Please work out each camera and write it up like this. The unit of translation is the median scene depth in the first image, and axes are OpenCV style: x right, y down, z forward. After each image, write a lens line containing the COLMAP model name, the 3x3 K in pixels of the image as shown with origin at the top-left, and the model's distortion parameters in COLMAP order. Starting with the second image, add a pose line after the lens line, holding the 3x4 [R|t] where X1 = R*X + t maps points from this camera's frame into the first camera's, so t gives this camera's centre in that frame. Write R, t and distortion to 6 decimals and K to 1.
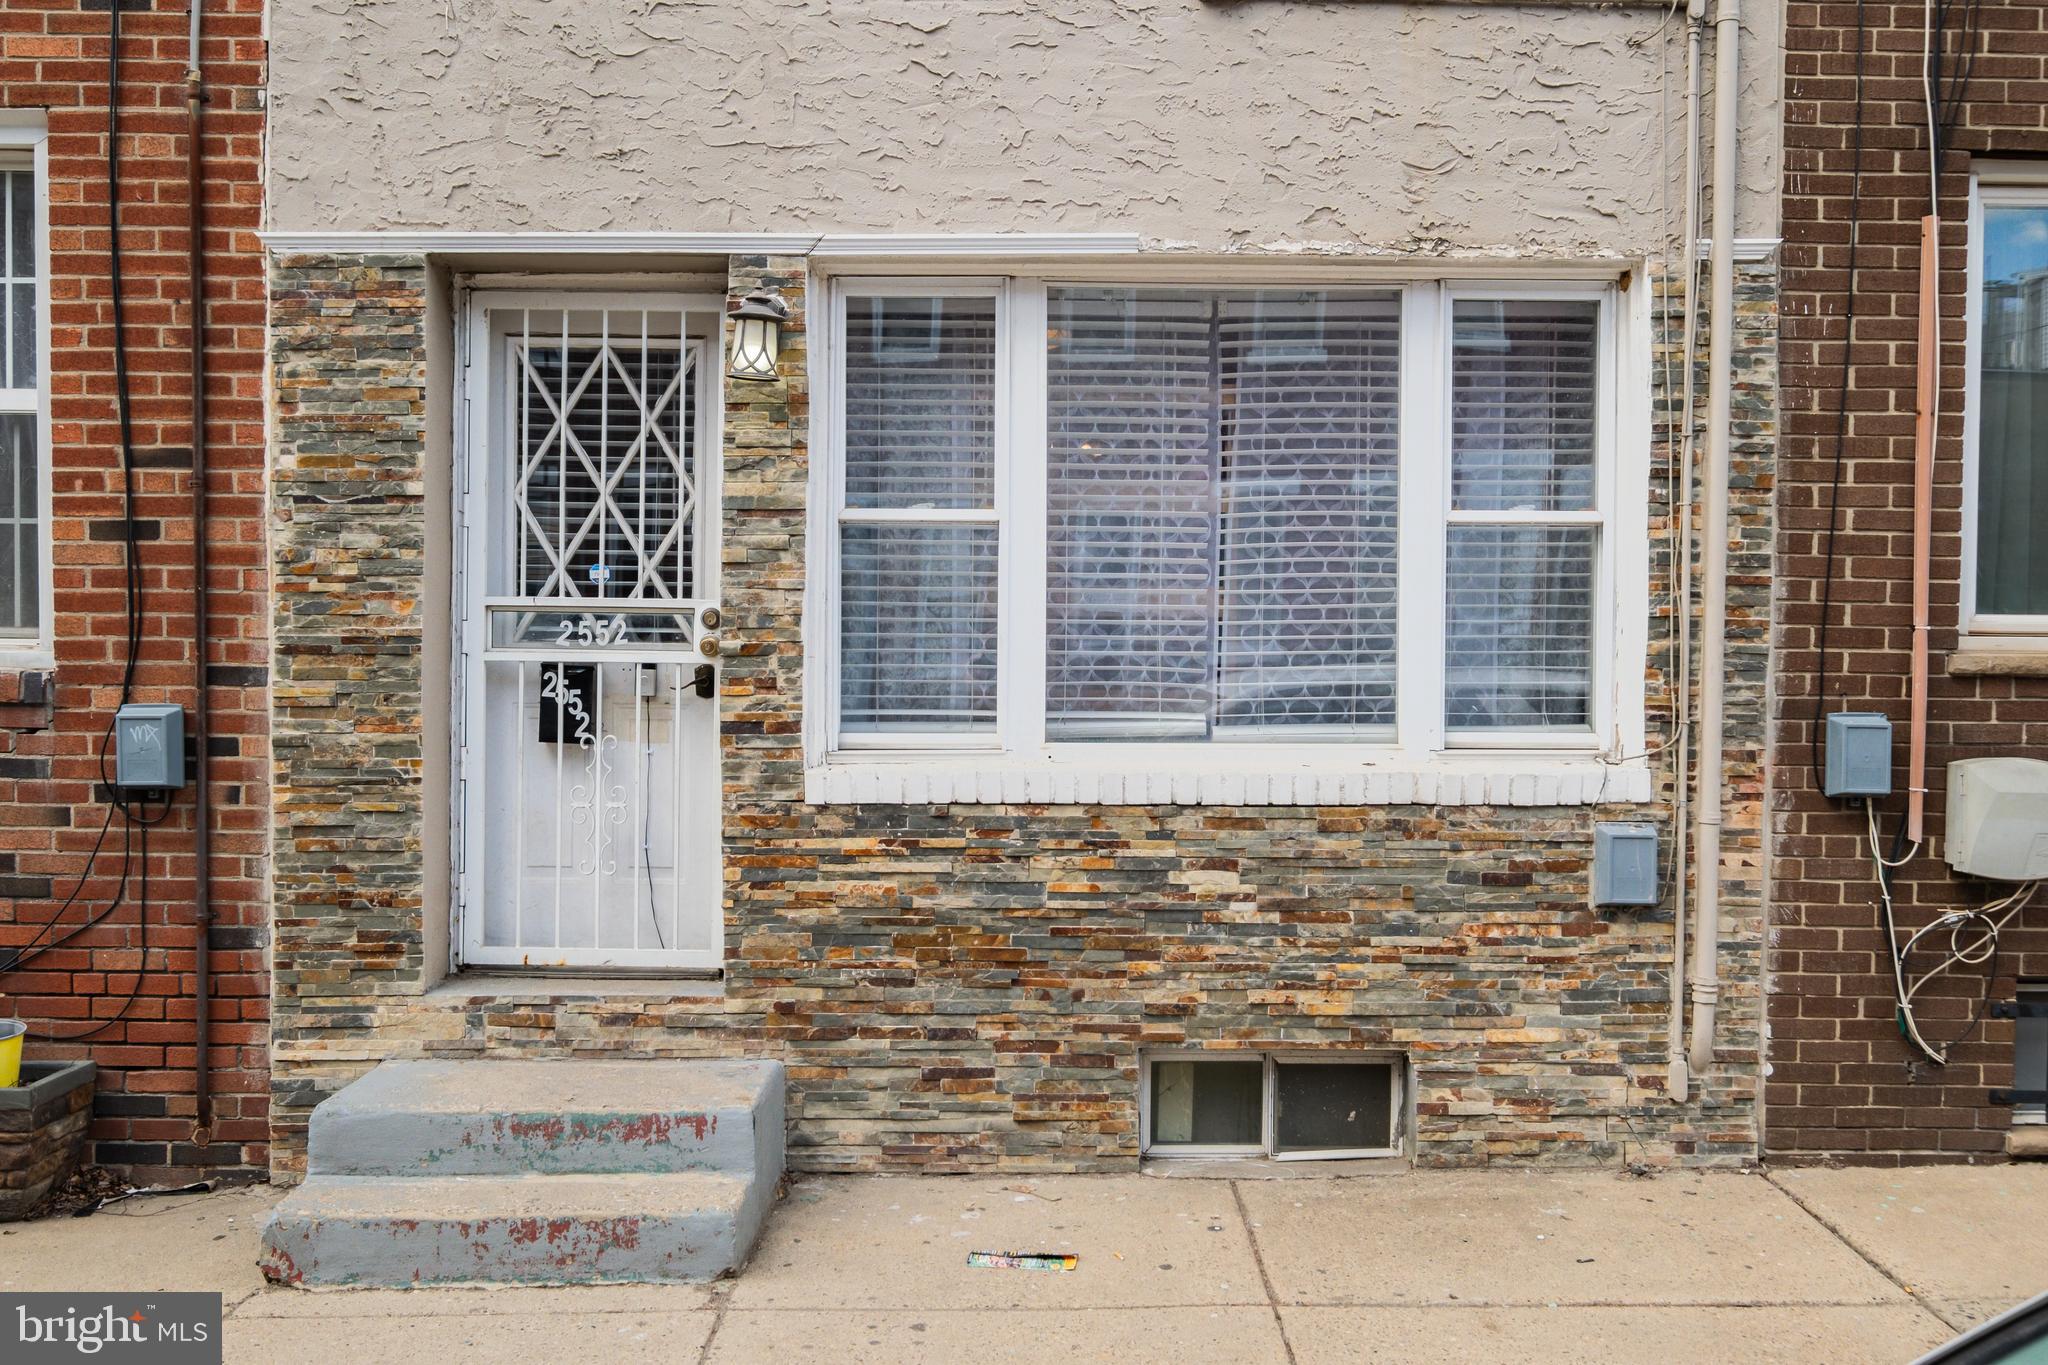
lens RADIAL K [[1860.9, 0, 1039.7], [0, 1860.9, 675.0], [0, 0, 1]] dist [0.005402, 0.000000]
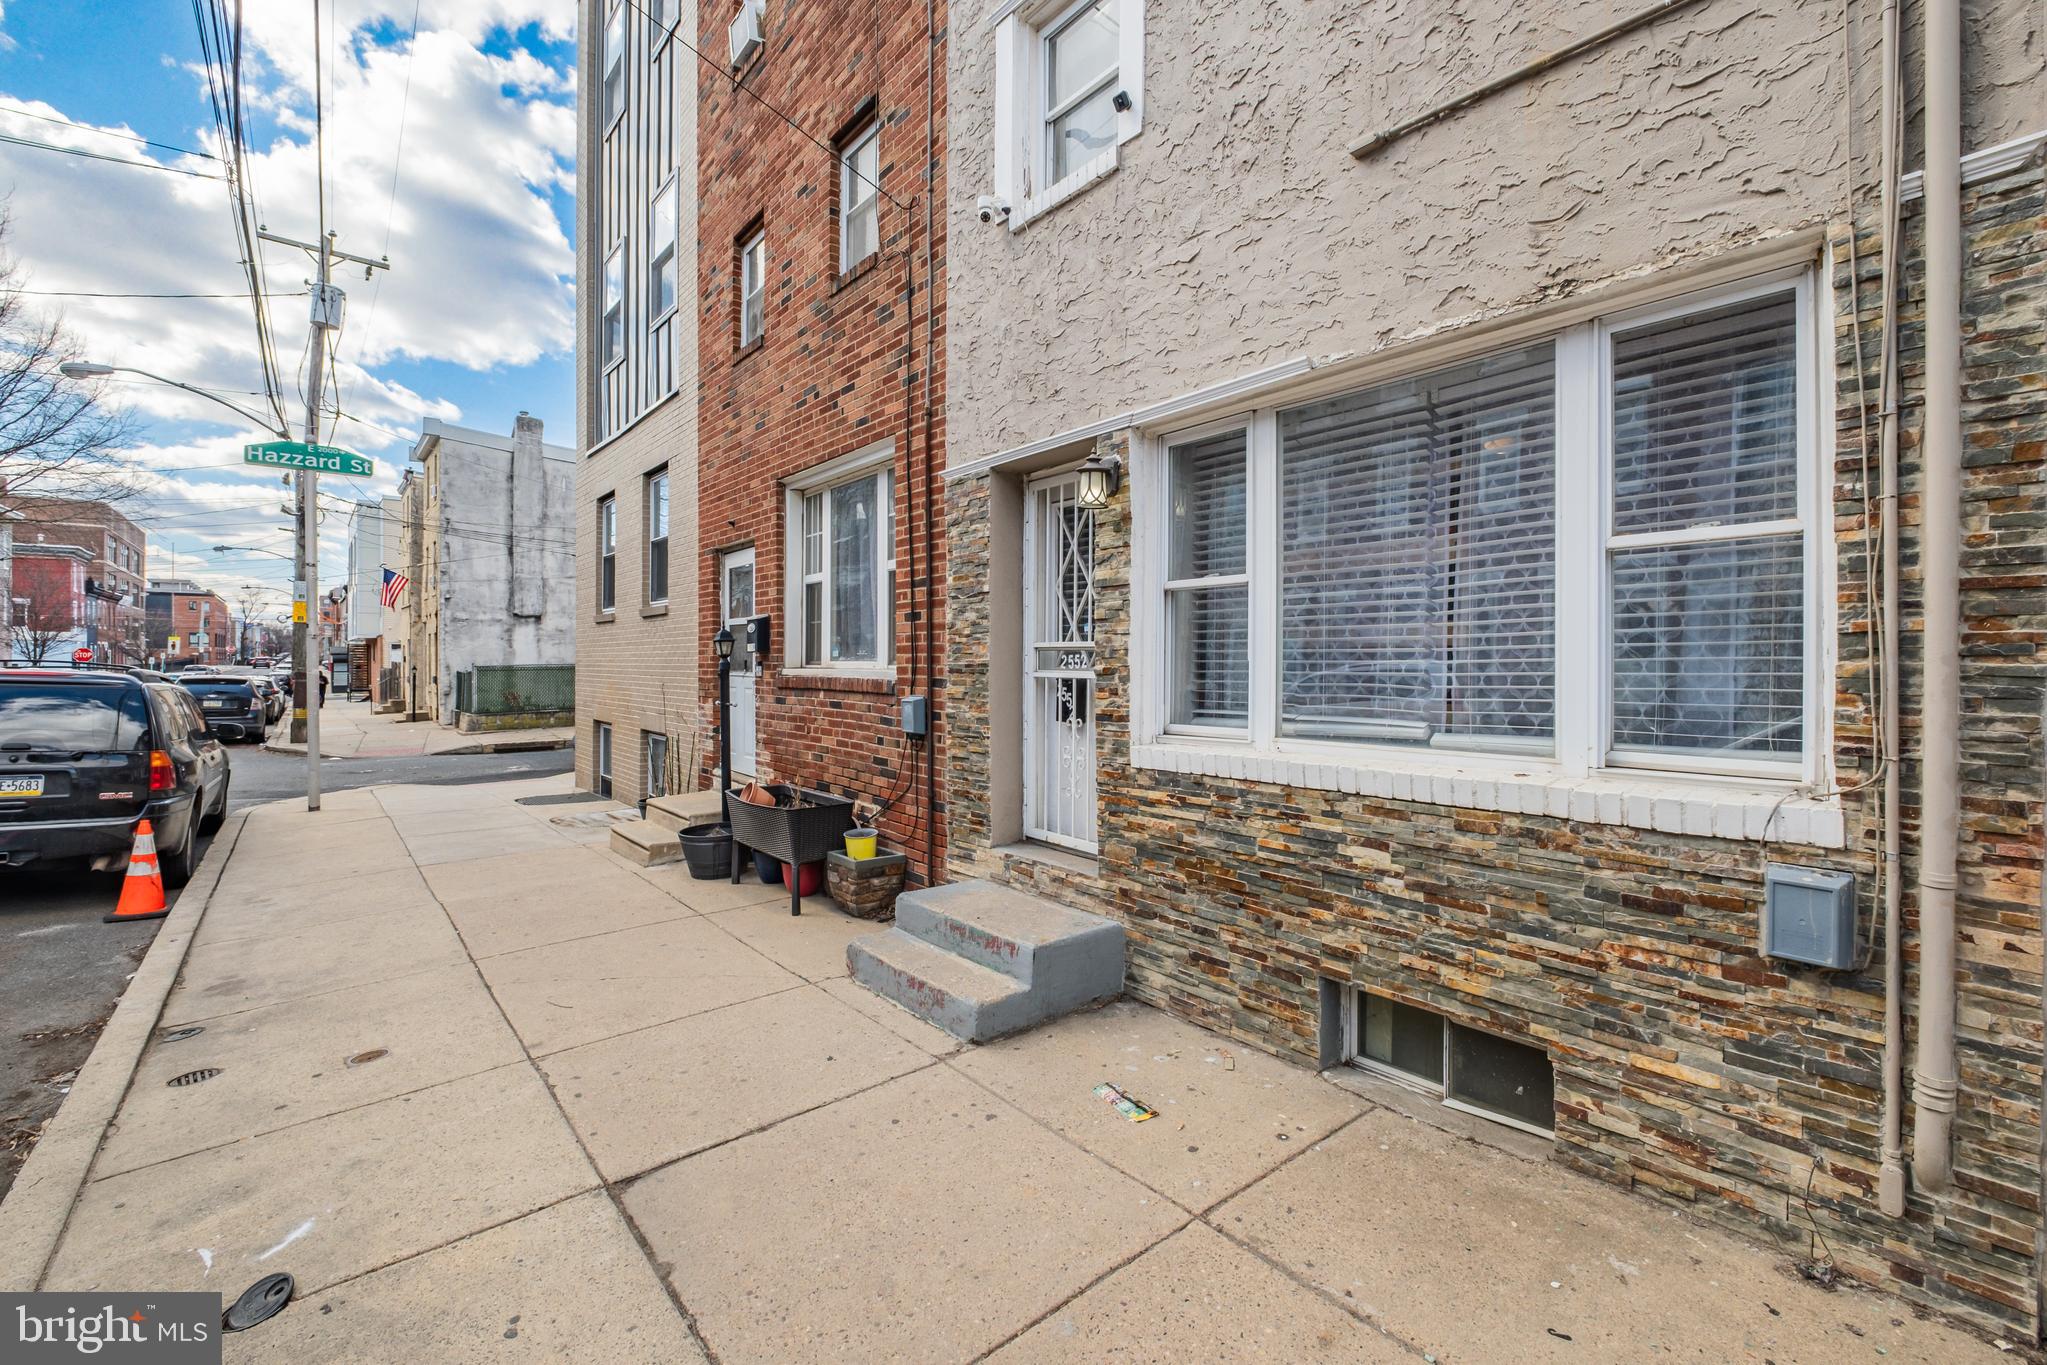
lens RADIAL K [[879.6, 0, 1028.7], [0, 879.6, 665.2], [0, 0, 1]] dist [0.001542, -0.005701]
pose [[0.624805, -0.004021, -0.780771, 0.410552], [-0.011747, 0.999825, -0.014549, -0.006115], [0.780693, 0.018262, 0.624648, 0.454581]]
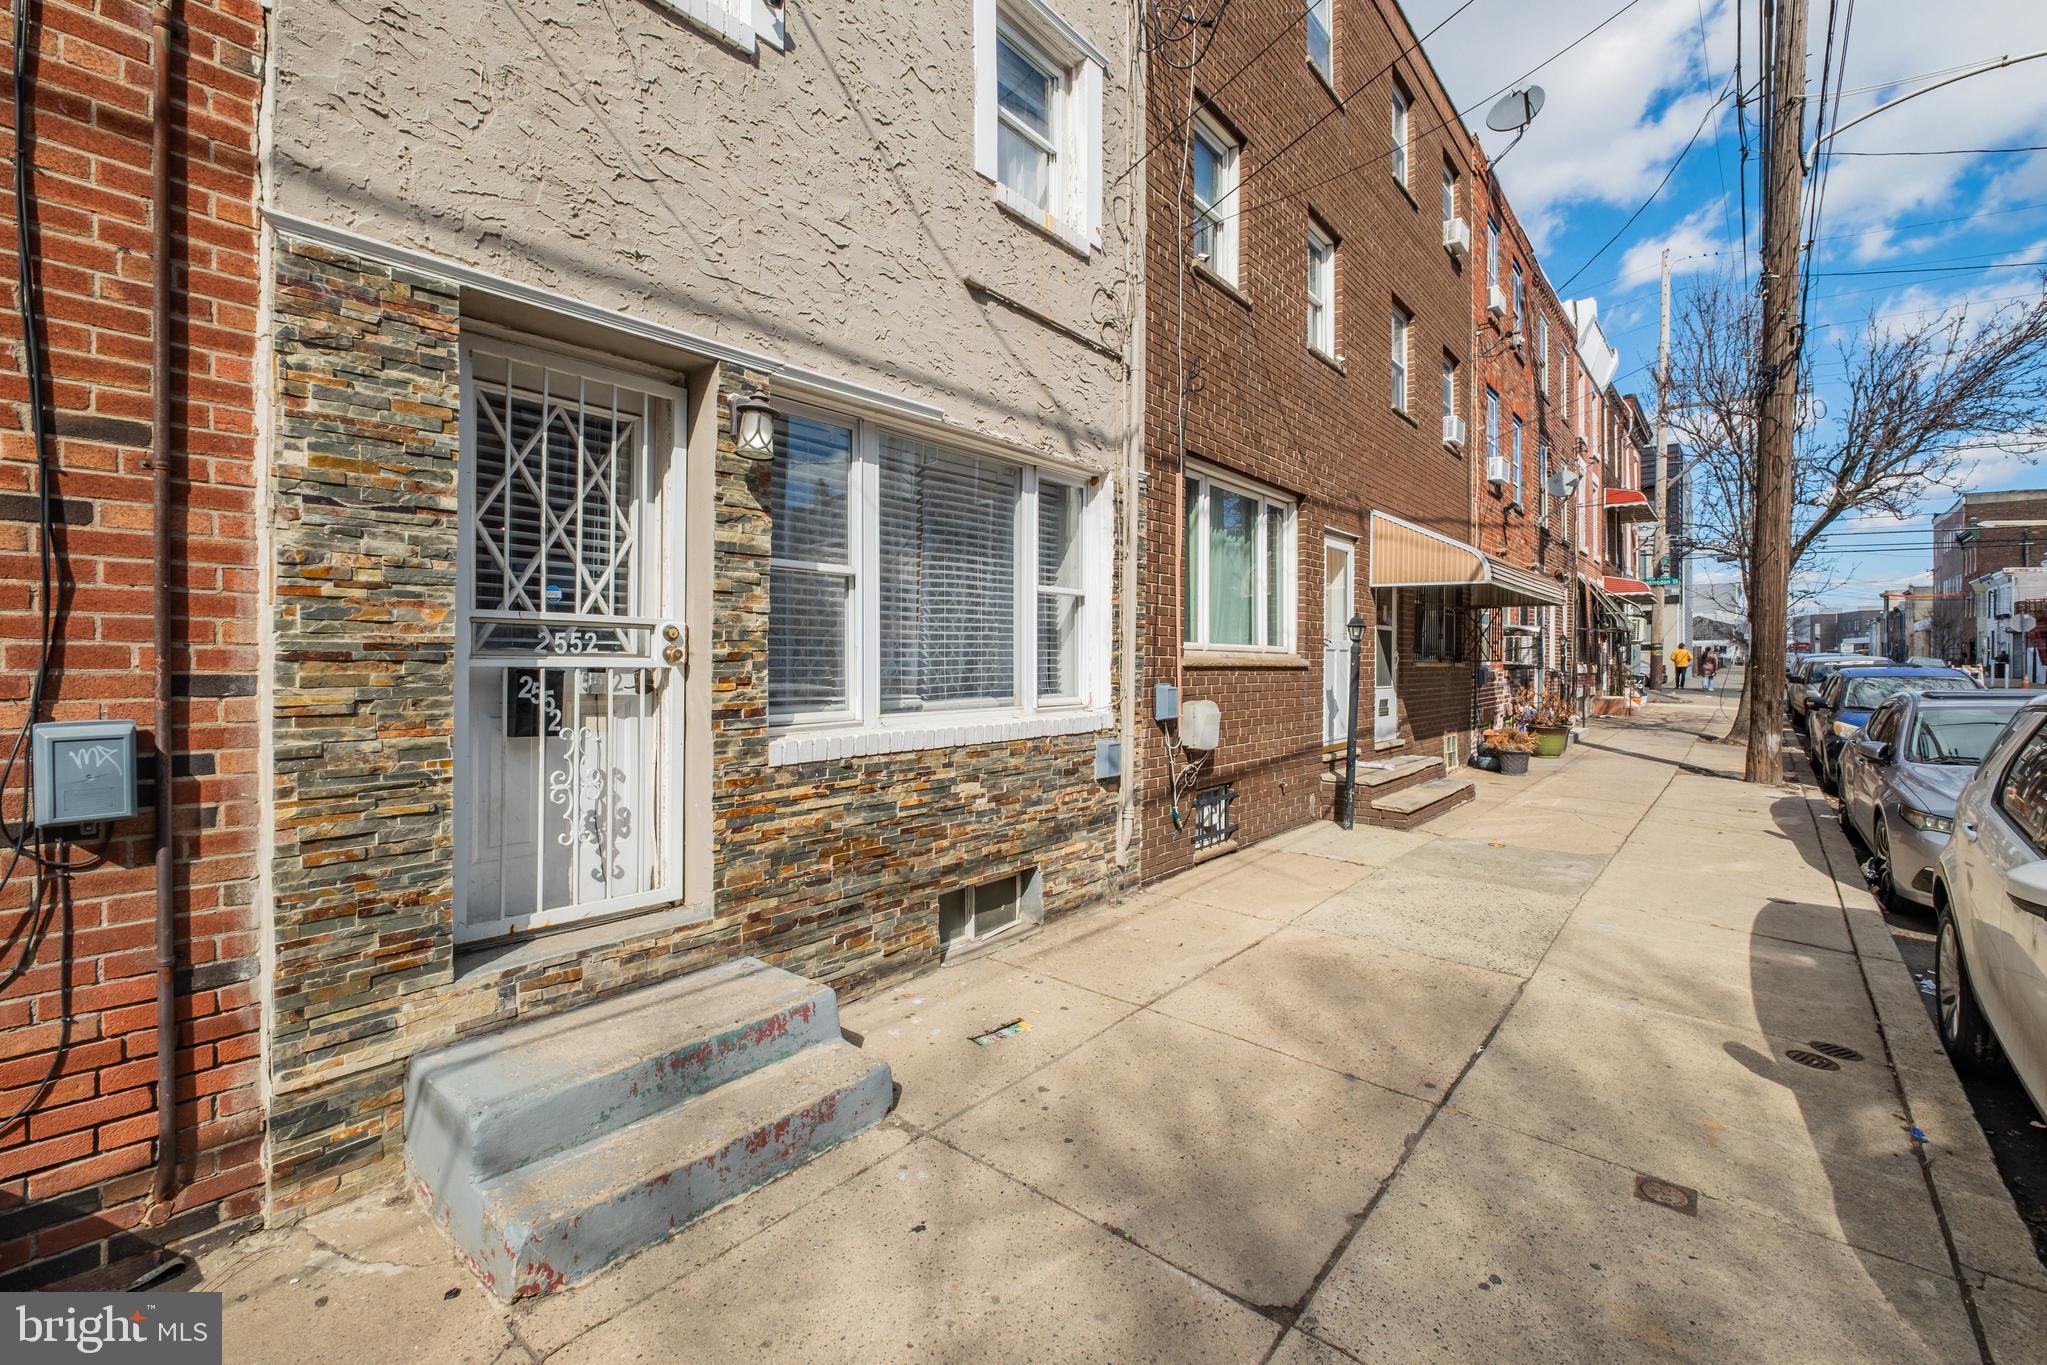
lens RADIAL K [[879.6, 0, 1038.3], [0, 879.6, 666.9], [0, 0, 1]] dist [0.001542, -0.005701]
pose [[0.640198, -0.009371, 0.768153, -0.501077], [0.016213, 0.999868, -0.001315, -0.001436], [-0.768039, 0.013295, 0.640265, 0.420859]]
